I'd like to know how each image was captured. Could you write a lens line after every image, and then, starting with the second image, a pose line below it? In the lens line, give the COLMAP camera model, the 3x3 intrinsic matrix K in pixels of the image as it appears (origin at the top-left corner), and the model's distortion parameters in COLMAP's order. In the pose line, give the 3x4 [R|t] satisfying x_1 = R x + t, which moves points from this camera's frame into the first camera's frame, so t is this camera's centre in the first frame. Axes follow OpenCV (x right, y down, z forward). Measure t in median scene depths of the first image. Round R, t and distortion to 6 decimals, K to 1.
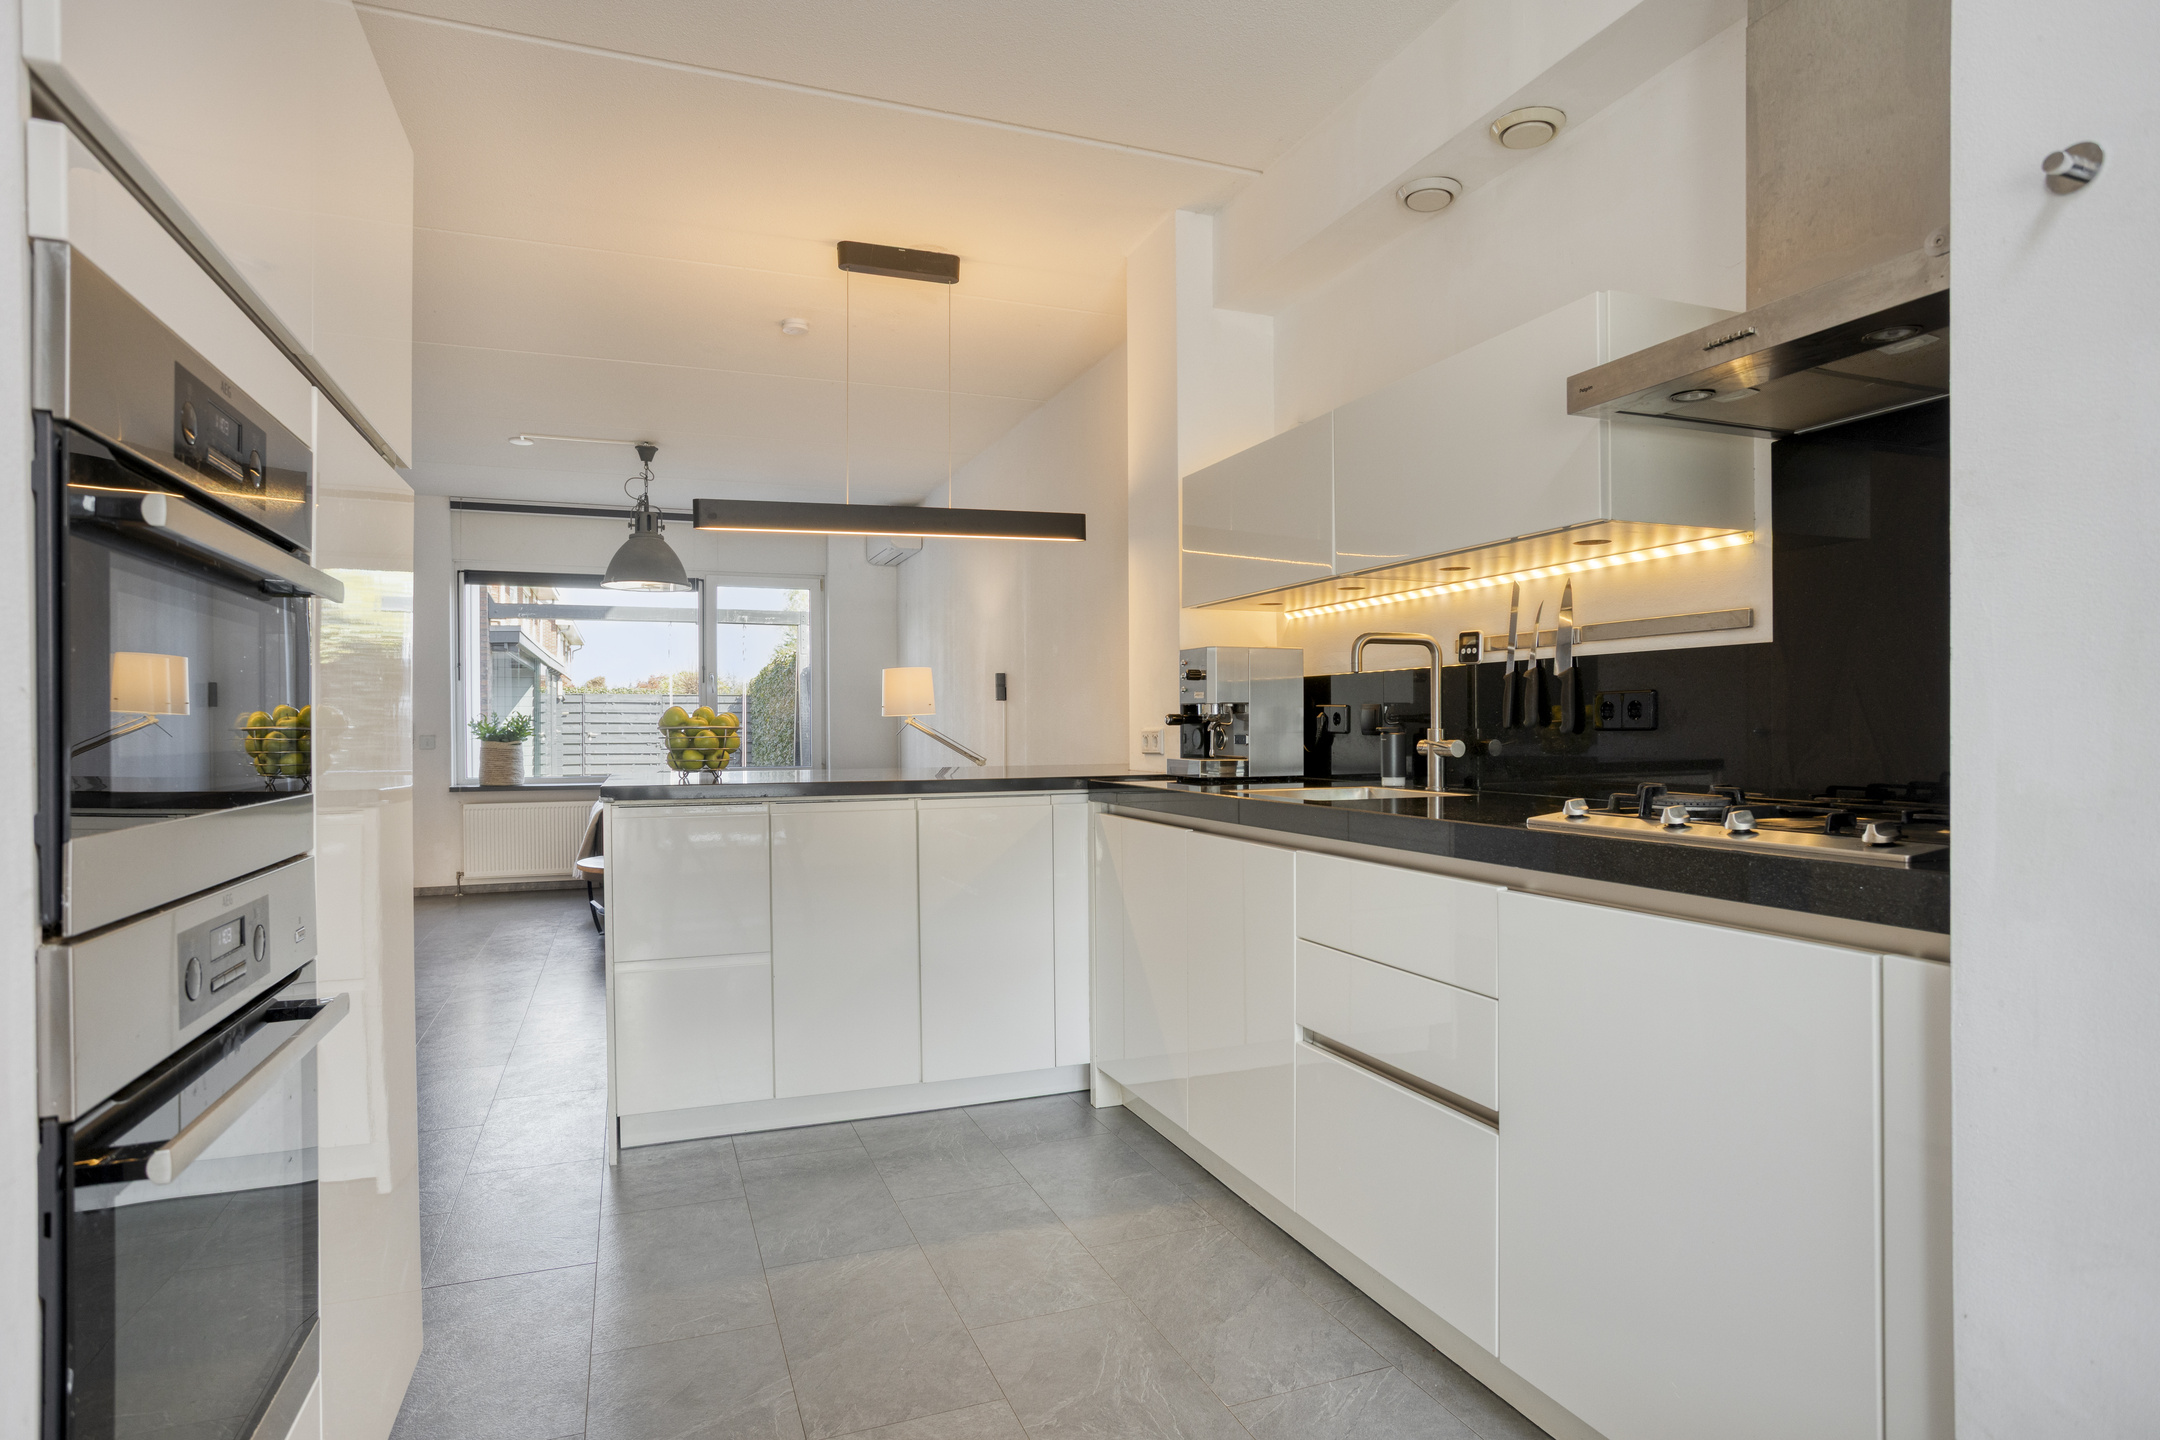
lens RADIAL K [[1191.8, 0, 1080.4], [0, 1191.8, 730.5], [0, 0, 1]] dist [-0.031528, 0.000441]
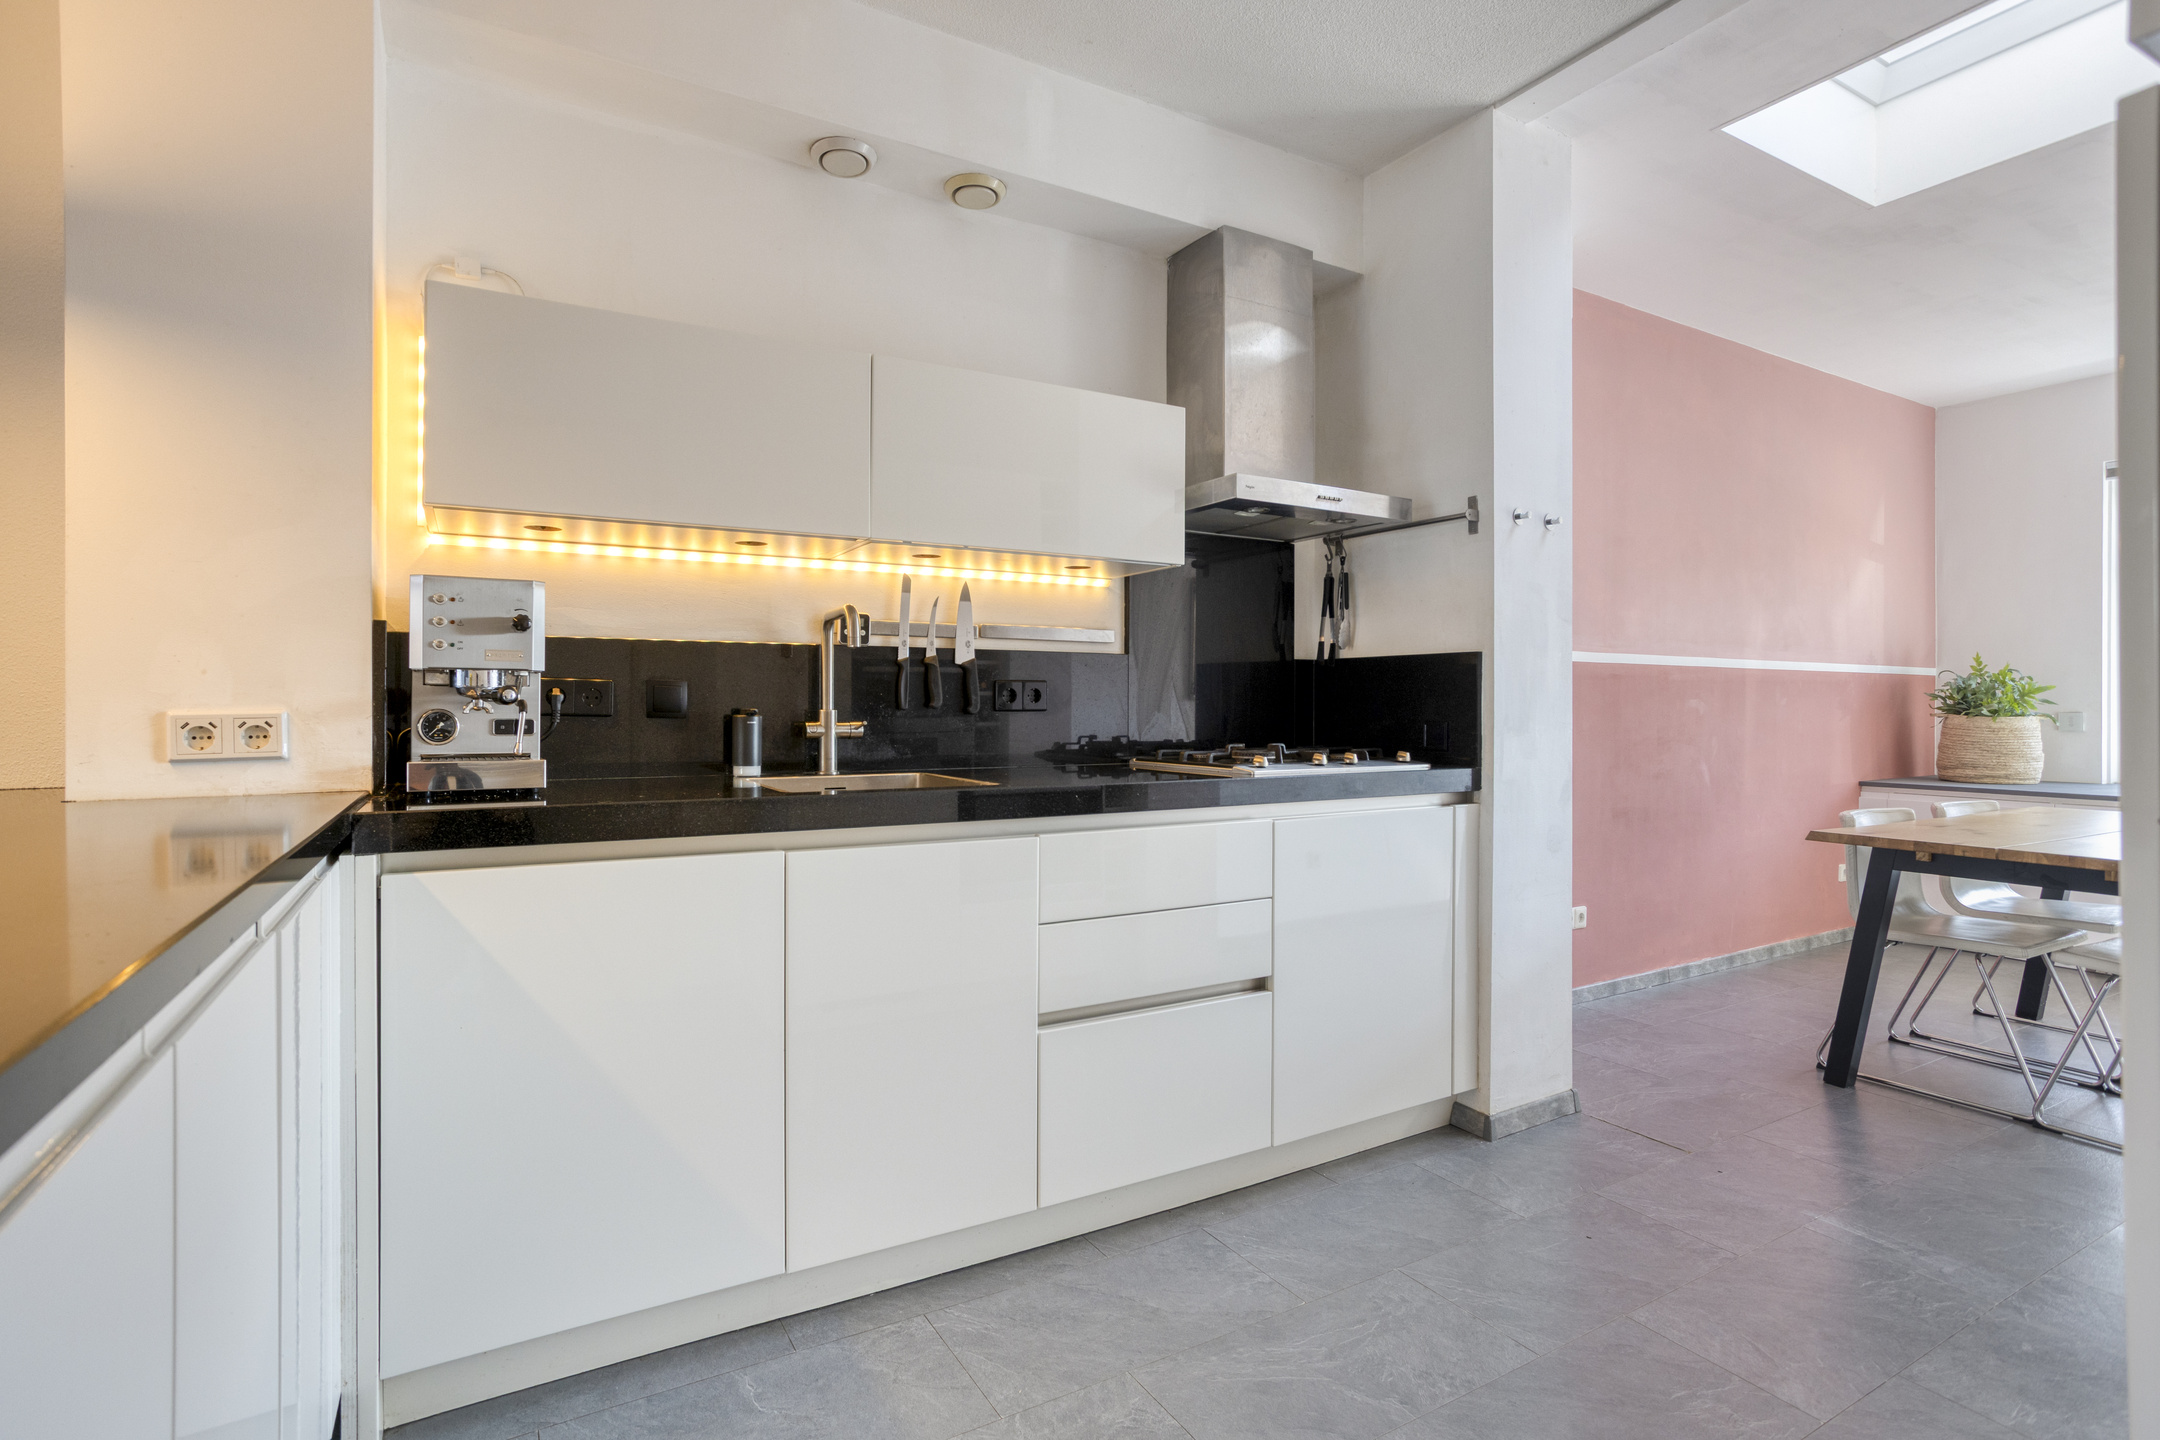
lens RADIAL K [[1063.9, 0, 1093.3], [0, 1063.9, 713.5], [0, 0, 1]] dist [-0.003273, -0.000165]
pose [[-0.185167, -0.004694, 0.982696, -0.670523], [-0.004614, 0.999982, 0.003907, -0.002720], [-0.982696, -0.003811, -0.185185, 1.100930]]
